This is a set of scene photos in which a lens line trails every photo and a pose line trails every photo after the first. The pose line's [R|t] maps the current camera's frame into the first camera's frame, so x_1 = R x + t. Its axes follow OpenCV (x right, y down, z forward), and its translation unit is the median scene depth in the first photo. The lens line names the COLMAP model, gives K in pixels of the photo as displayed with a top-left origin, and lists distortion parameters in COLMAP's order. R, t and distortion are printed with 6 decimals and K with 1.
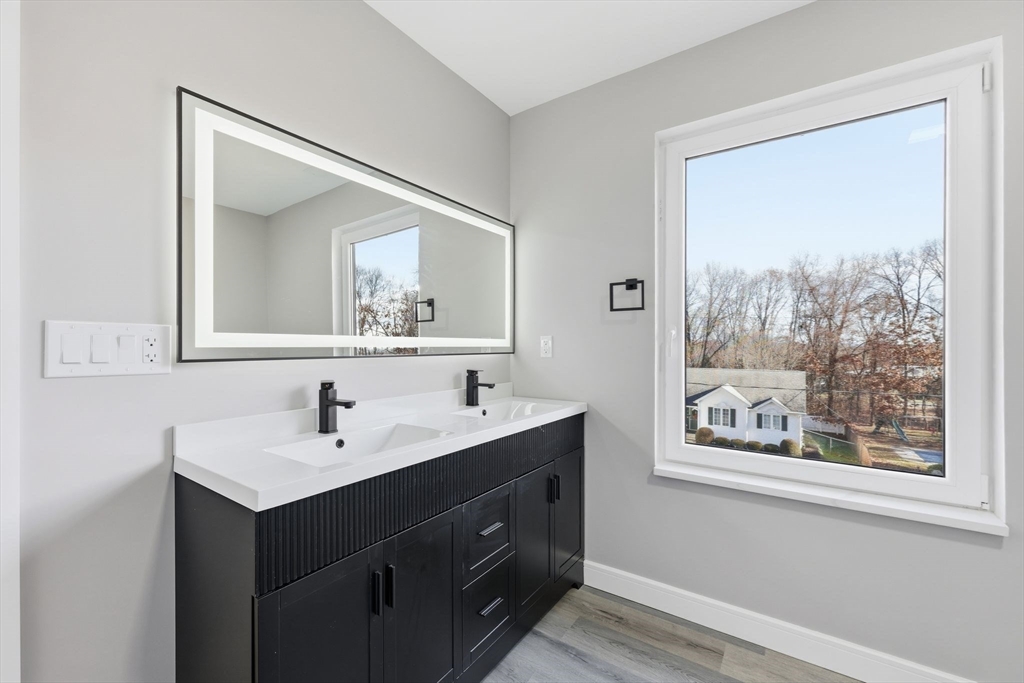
lens RADIAL K [[415.7, 0, 512.0], [0, 415.7, 341.5], [0, 0, 1]] dist [-0.002106, -0.000206]
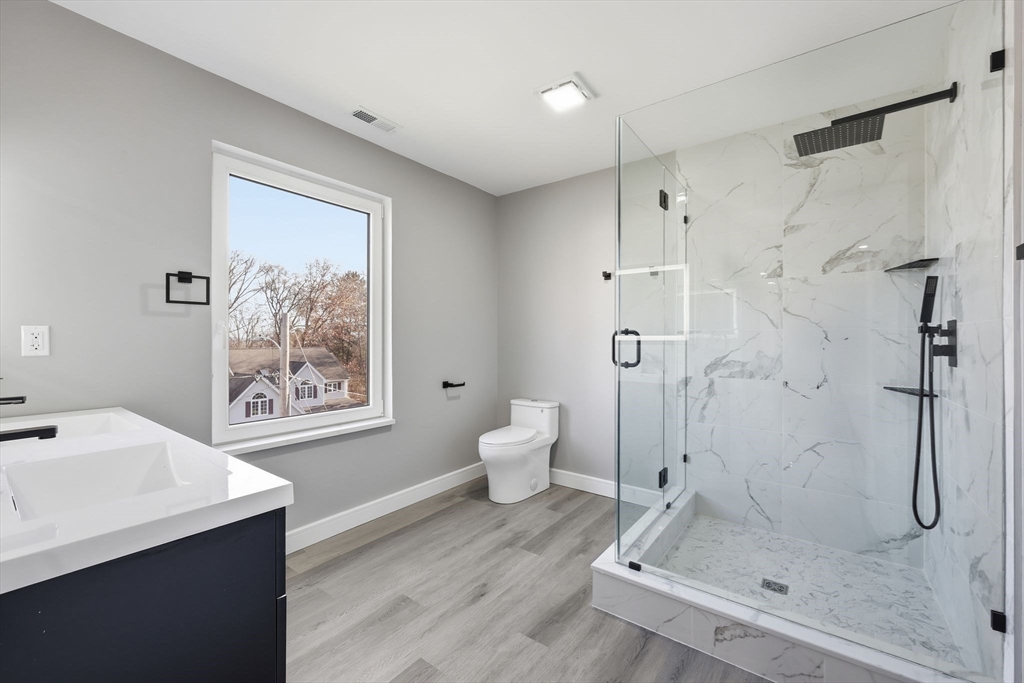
lens RADIAL K [[415.7, 0, 512.0], [0, 415.7, 341.5], [0, 0, 1]] dist [-0.002106, -0.000206]
pose [[0.034327, -0.002449, 0.999408, -0.674746], [-0.007823, 0.999966, 0.002719, 0.006168], [-0.999380, -0.007912, 0.034306, 0.186874]]
